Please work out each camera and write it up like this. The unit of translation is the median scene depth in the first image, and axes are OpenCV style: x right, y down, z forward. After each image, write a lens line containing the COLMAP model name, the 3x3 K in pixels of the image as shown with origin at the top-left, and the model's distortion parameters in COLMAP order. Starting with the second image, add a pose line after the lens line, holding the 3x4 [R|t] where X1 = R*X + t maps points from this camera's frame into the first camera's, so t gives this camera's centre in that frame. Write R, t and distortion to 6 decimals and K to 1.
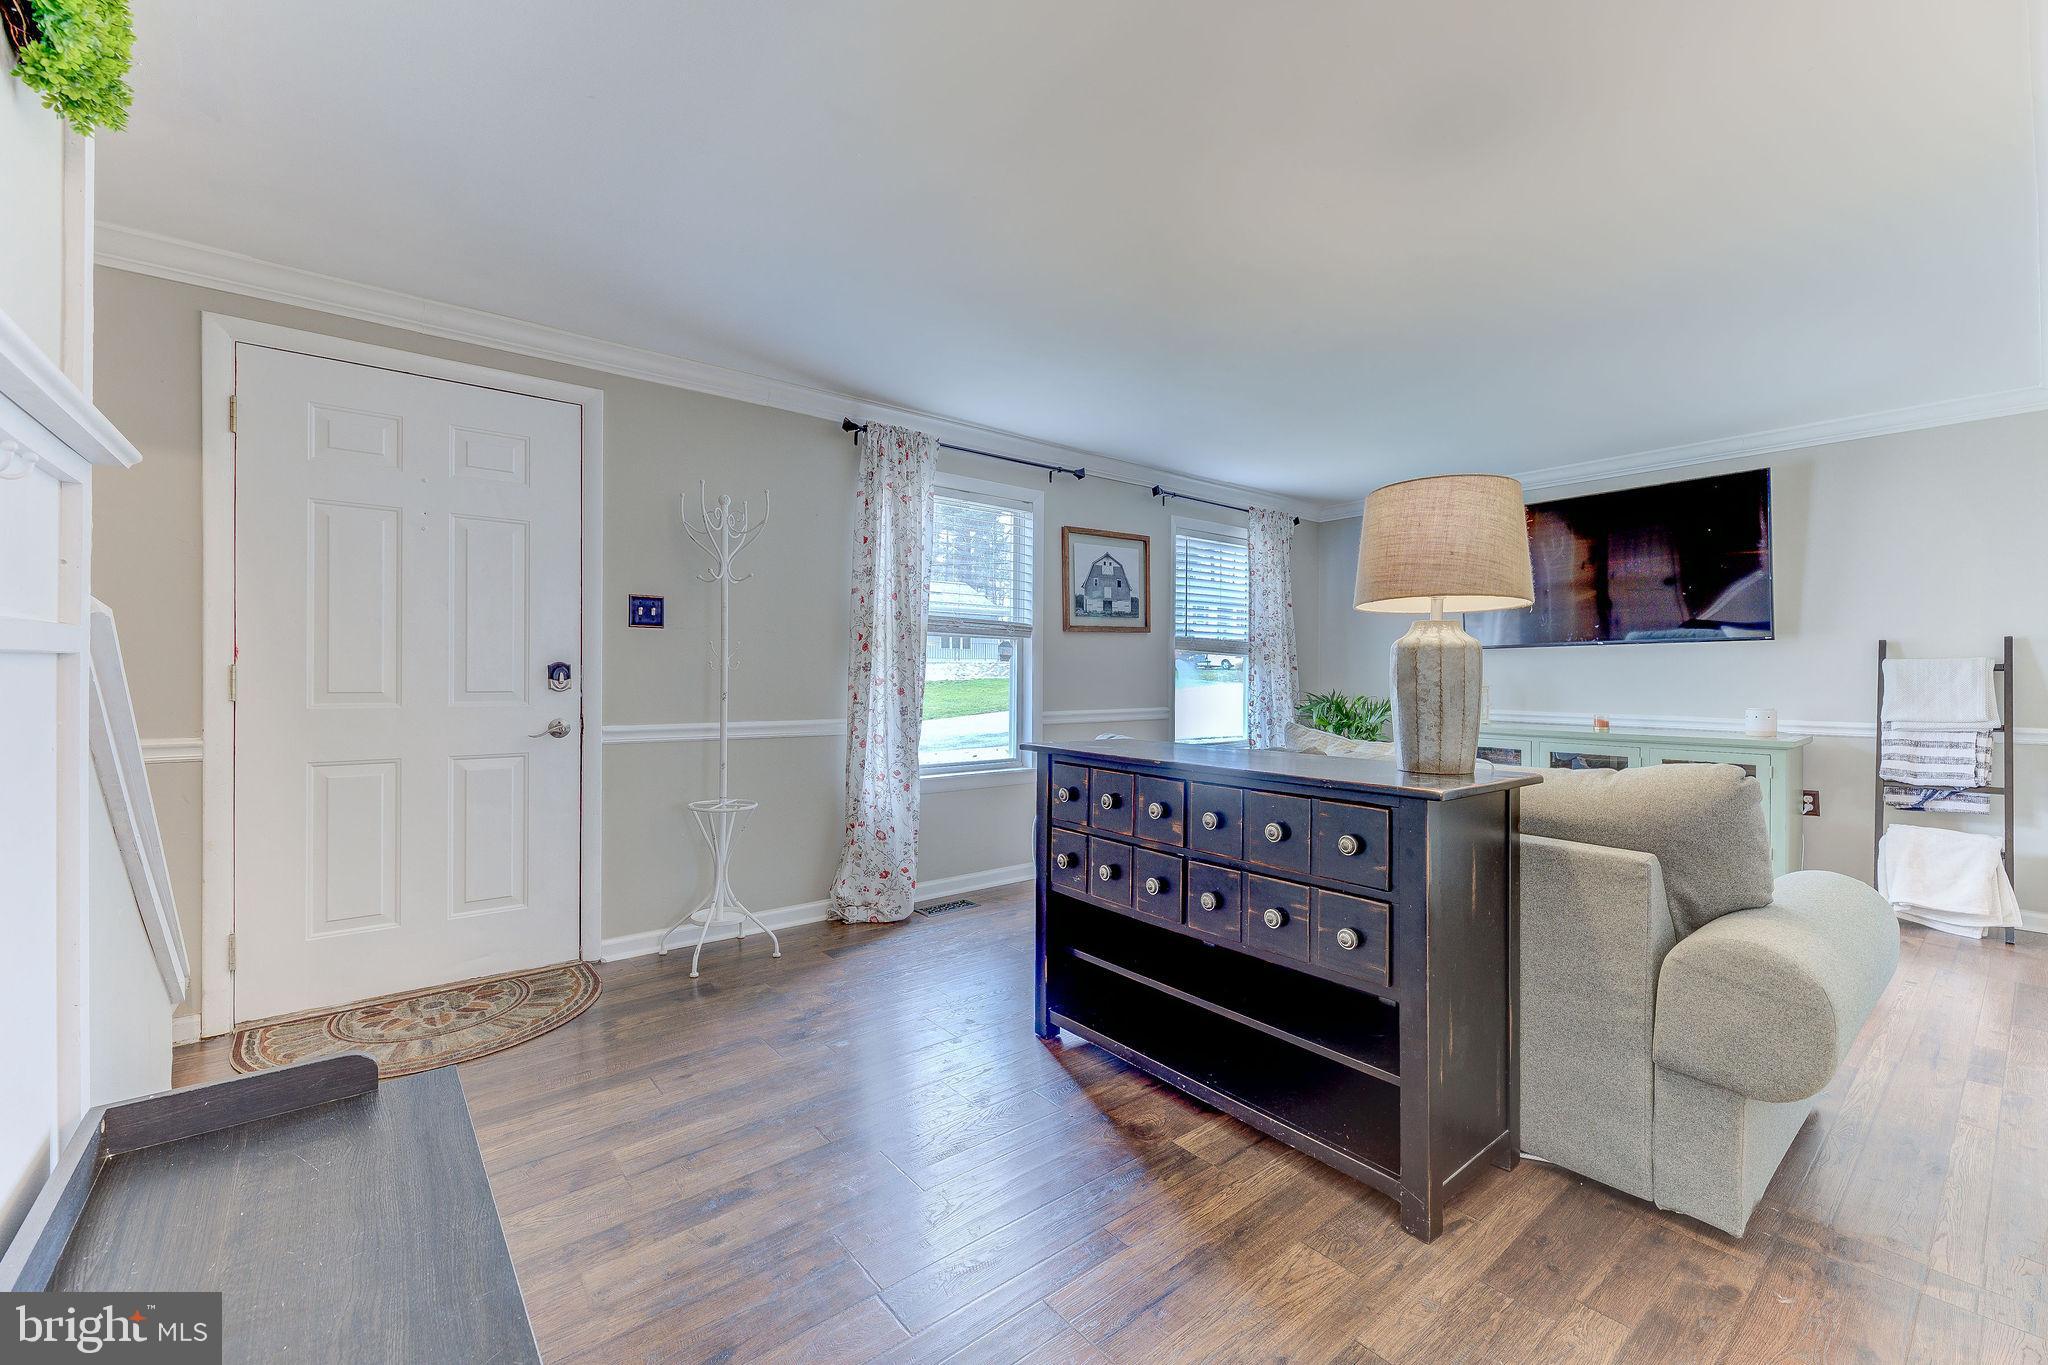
lens RADIAL K [[822.8, 0, 1016.6], [0, 822.8, 679.4], [0, 0, 1]] dist [0.007636, -0.000347]
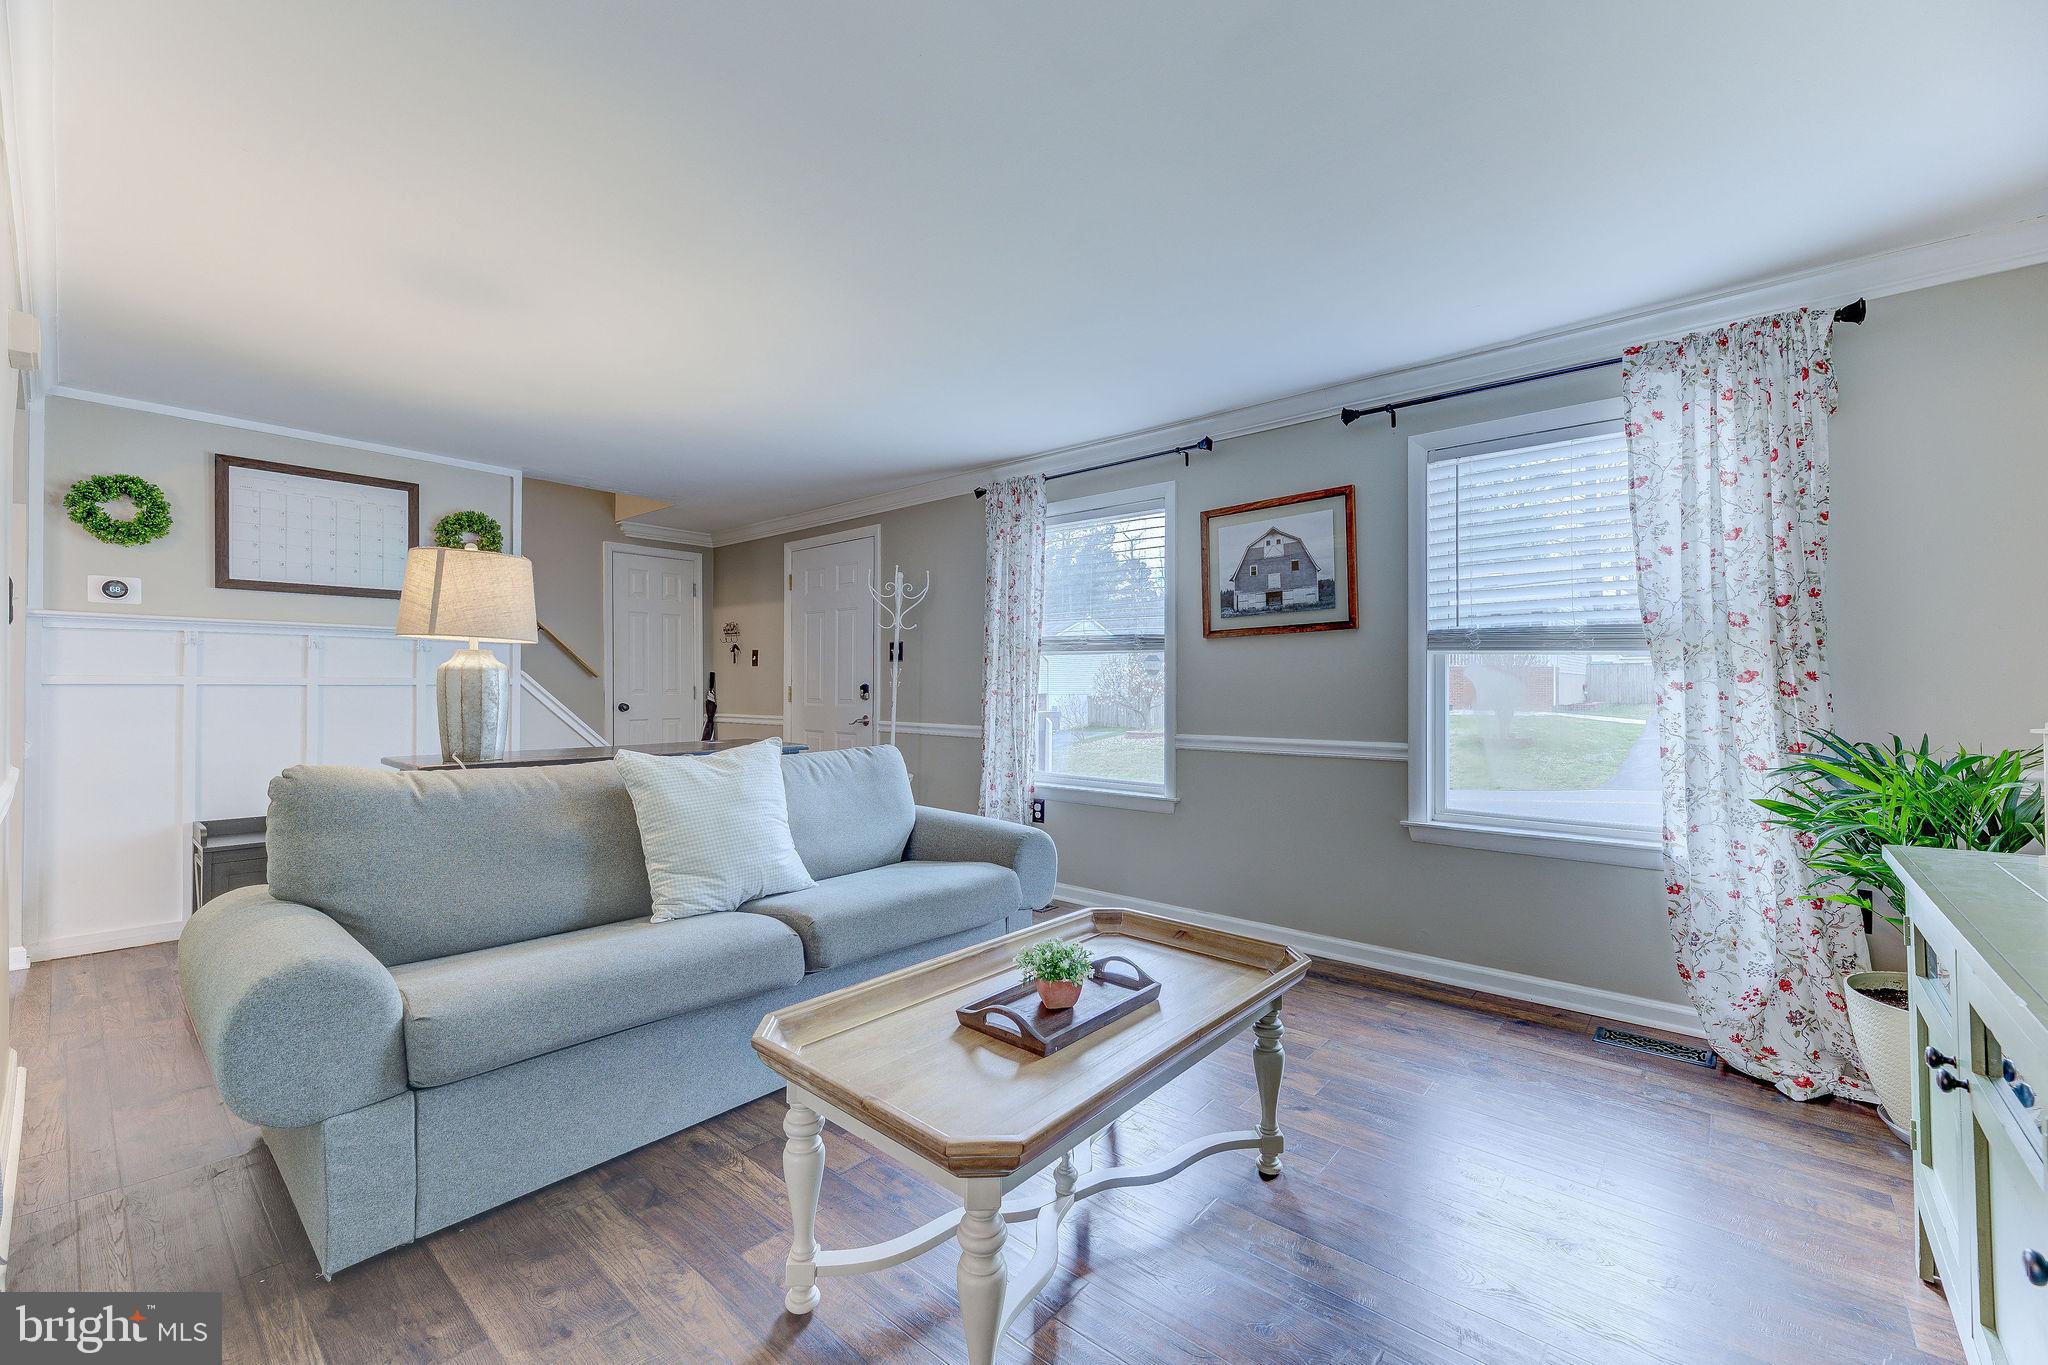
lens RADIAL K [[824.2, 0, 1019.7], [0, 824.2, 683.1], [0, 0, 1]] dist [0.008022, -0.003939]
pose [[0.187297, -0.008843, -0.982264, 0.831983], [-0.007061, 0.999922, -0.010348, -0.003677], [0.982278, 0.008874, 0.187220, 0.657727]]
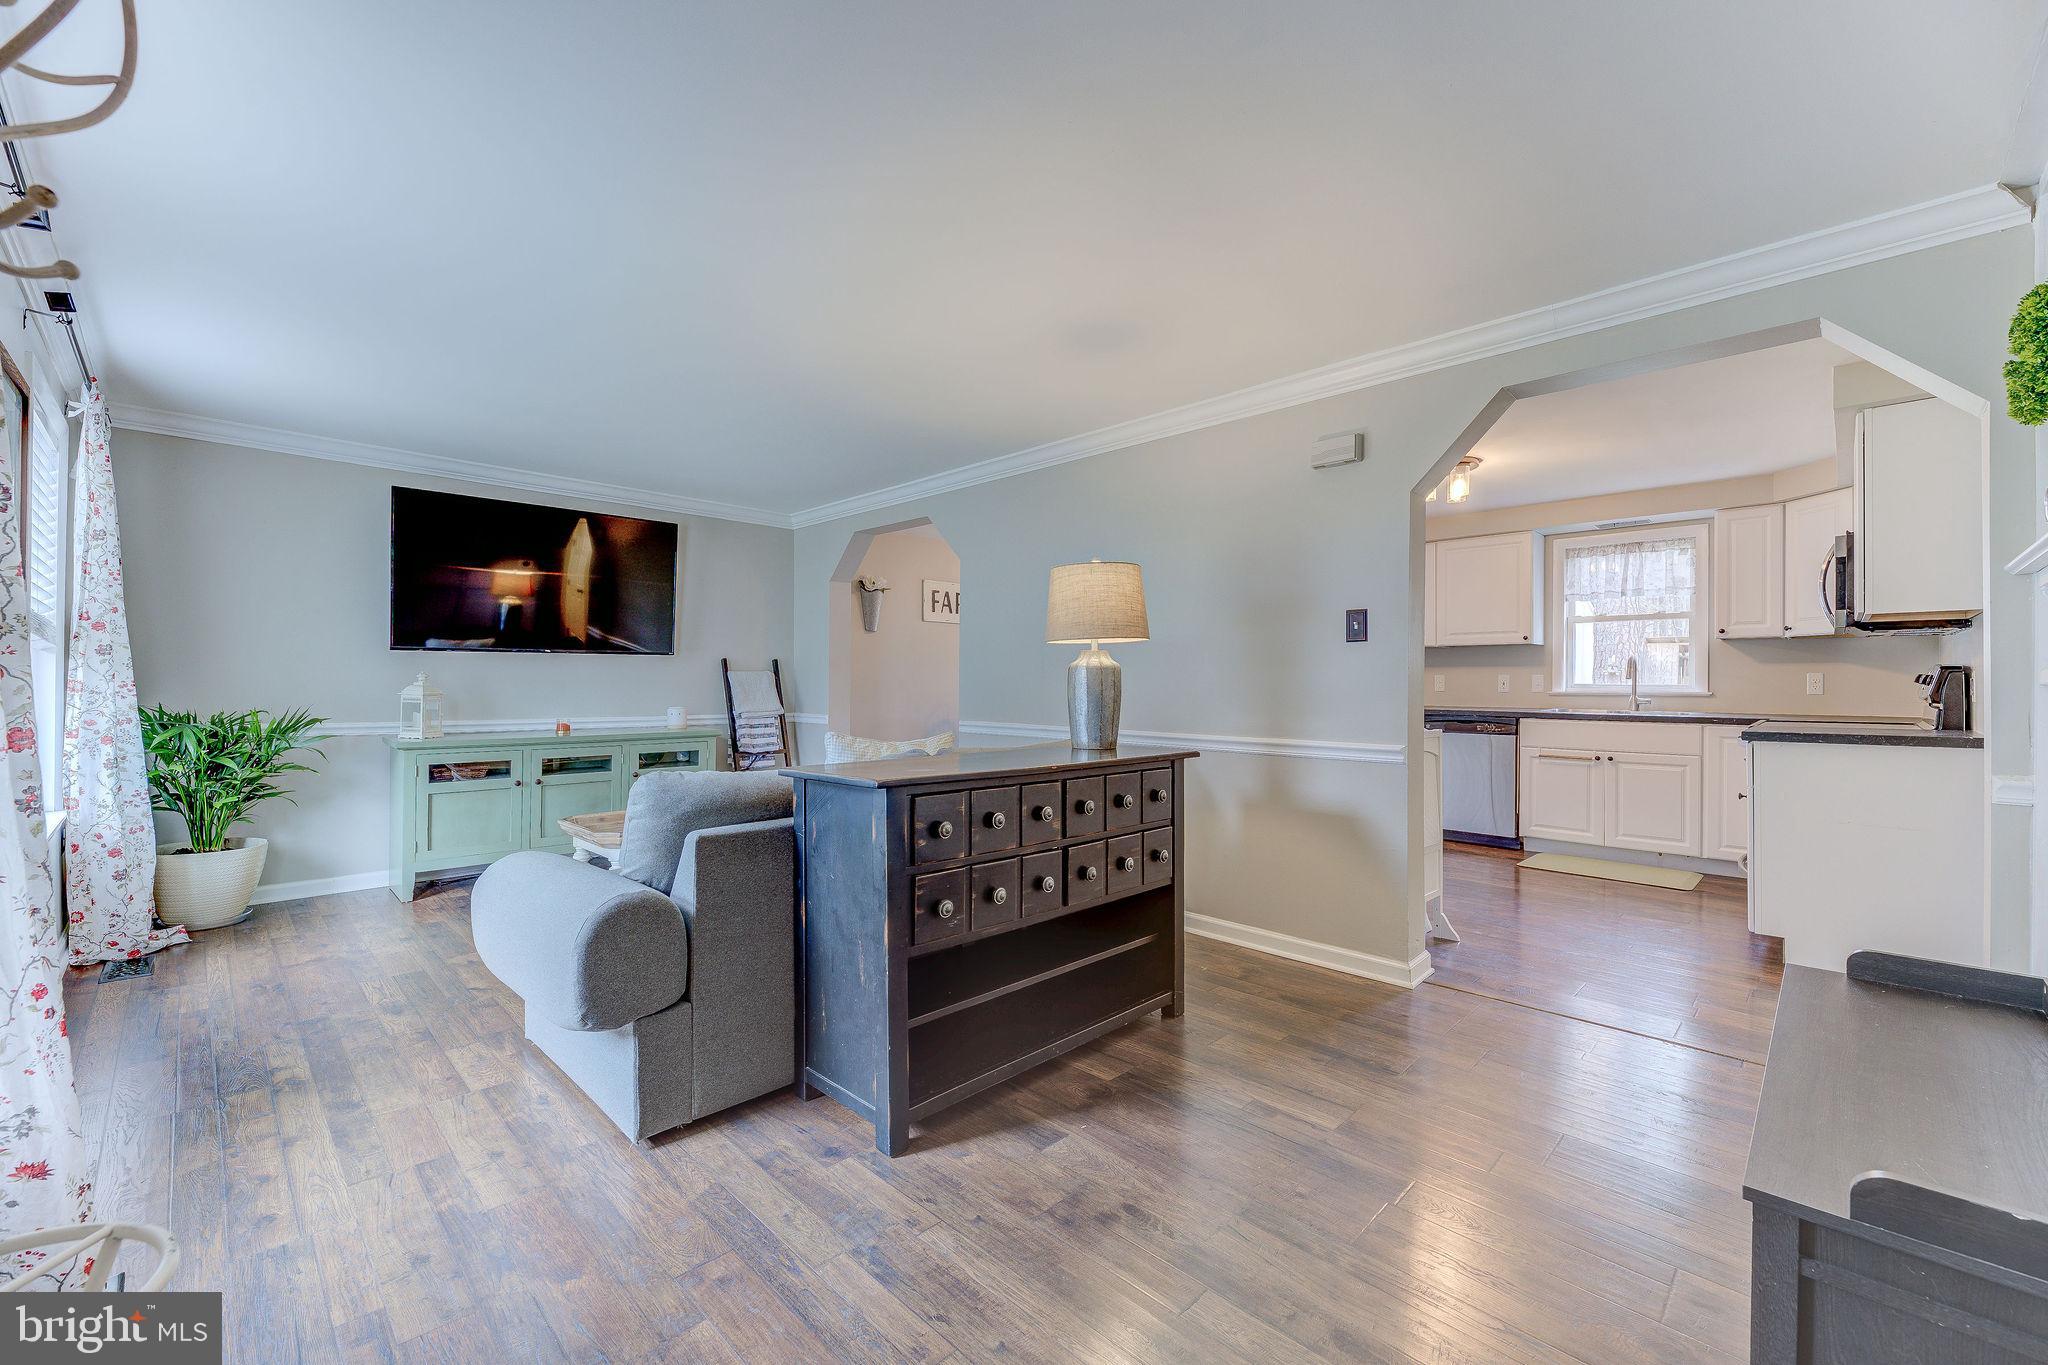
lens RADIAL K [[824.2, 0, 1019.7], [0, 824.2, 683.1], [0, 0, 1]] dist [0.008022, -0.003939]
pose [[-0.120217, -0.000913, 0.992747, -0.415106], [0.000529, 0.999999, 0.000984, -0.004502], [-0.992748, 0.000643, -0.120216, 0.544714]]
